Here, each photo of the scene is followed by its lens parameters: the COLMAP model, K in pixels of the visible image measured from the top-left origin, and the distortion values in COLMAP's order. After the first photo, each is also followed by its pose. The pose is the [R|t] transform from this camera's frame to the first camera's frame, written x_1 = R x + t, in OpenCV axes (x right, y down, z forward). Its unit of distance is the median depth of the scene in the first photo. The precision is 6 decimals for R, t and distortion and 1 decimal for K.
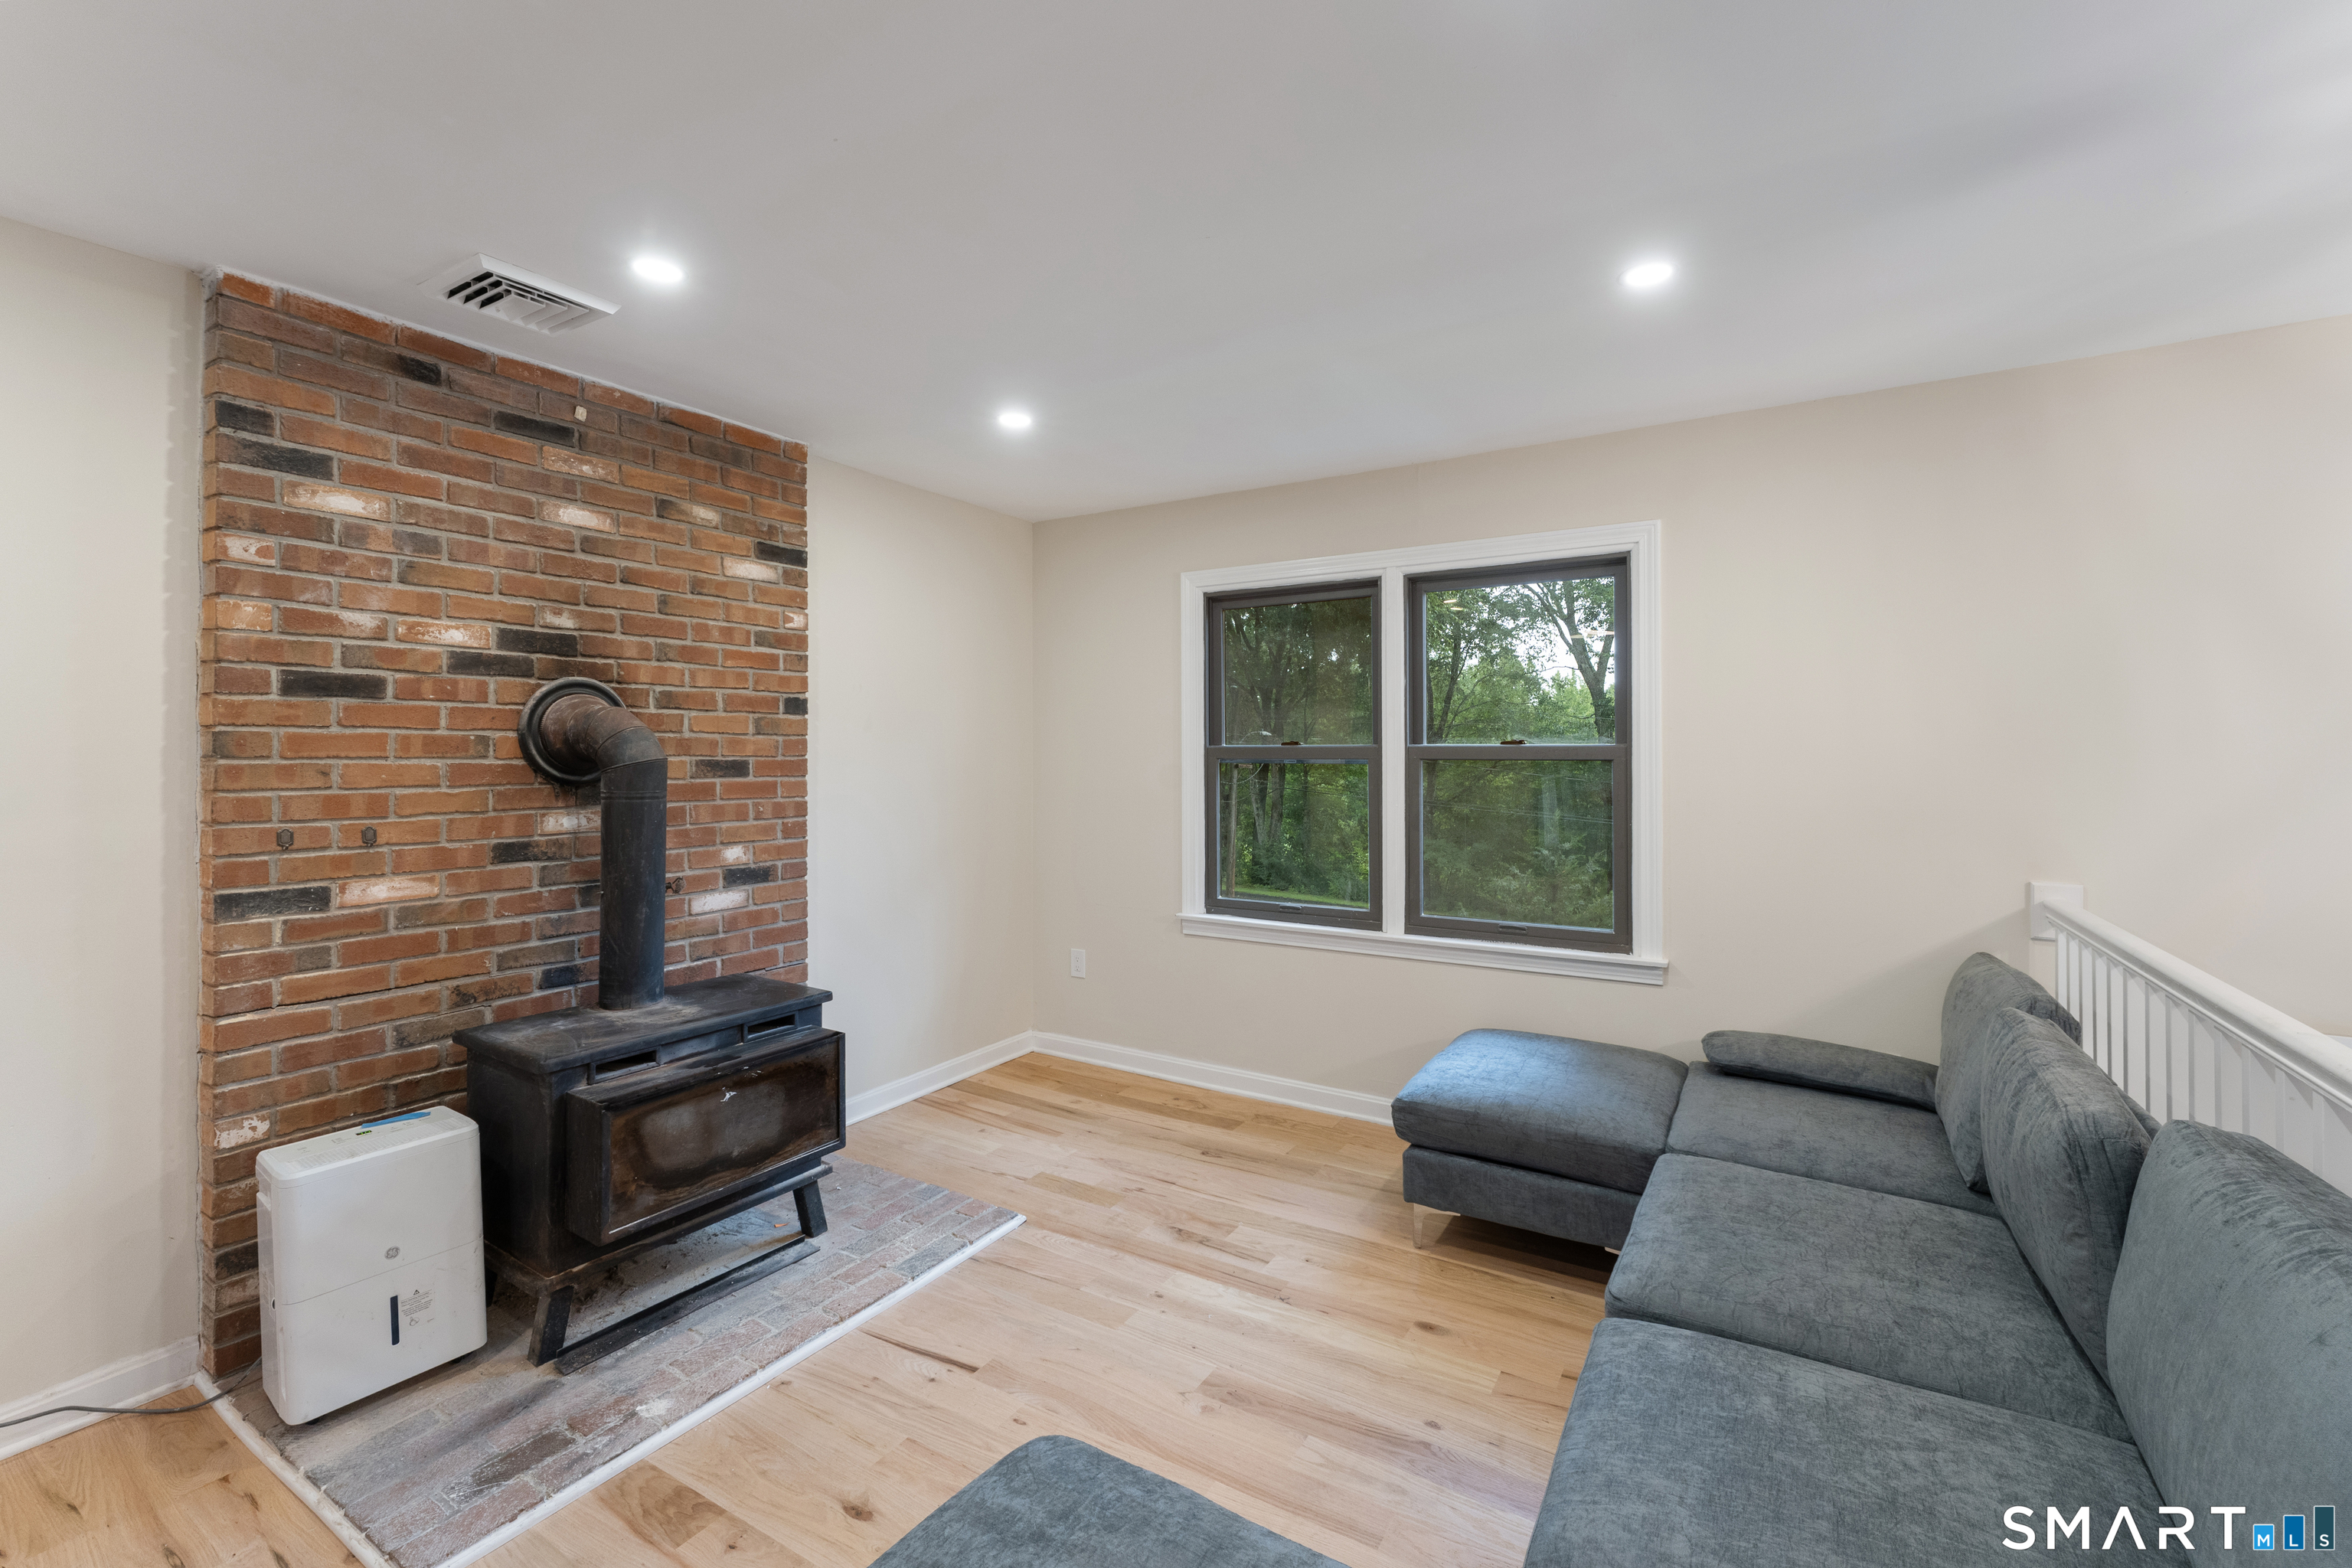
lens RADIAL K [[973.2, 0, 1214.5], [0, 973.2, 750.1], [0, 0, 1]] dist [0.000090, -0.000338]
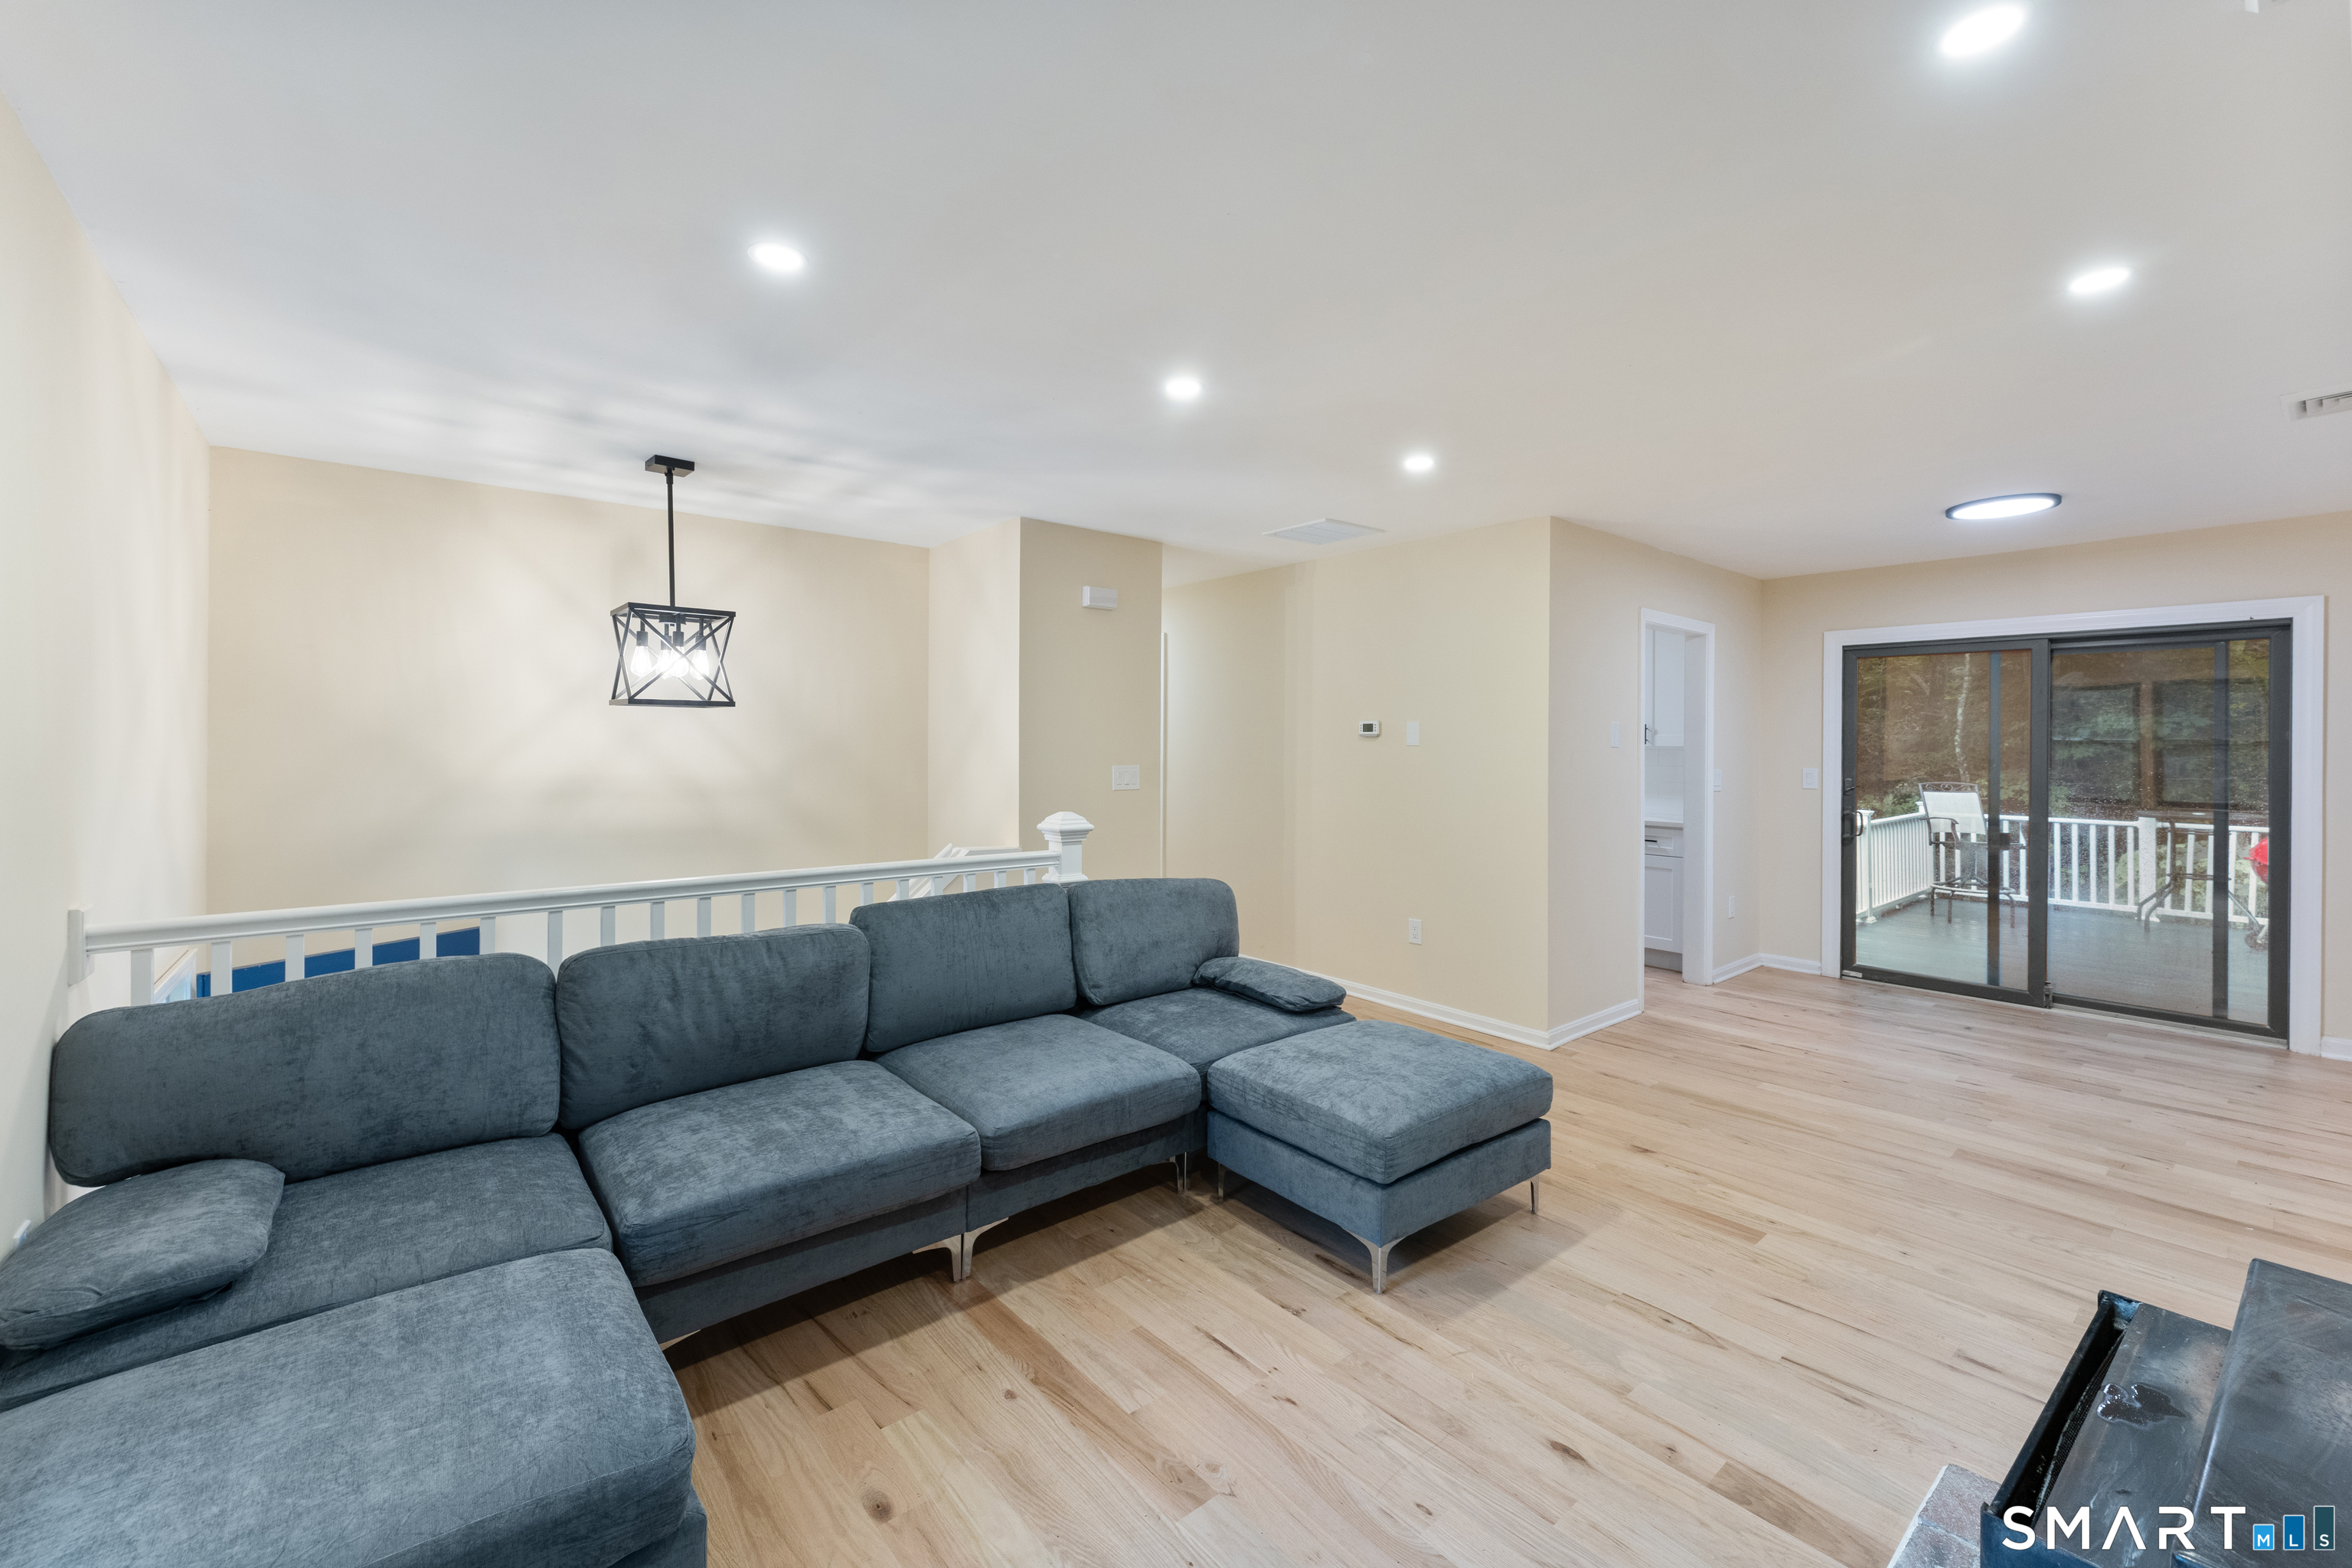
lens RADIAL K [[961.4, 0, 1185.7], [0, 961.4, 753.0], [0, 0, 1]] dist [0.000758, 0.000081]
pose [[-0.943773, -0.003159, 0.330580, -0.182910], [-0.003905, 0.999991, -0.001593, 0.012030], [-0.330572, -0.002794, -0.943777, 1.229796]]
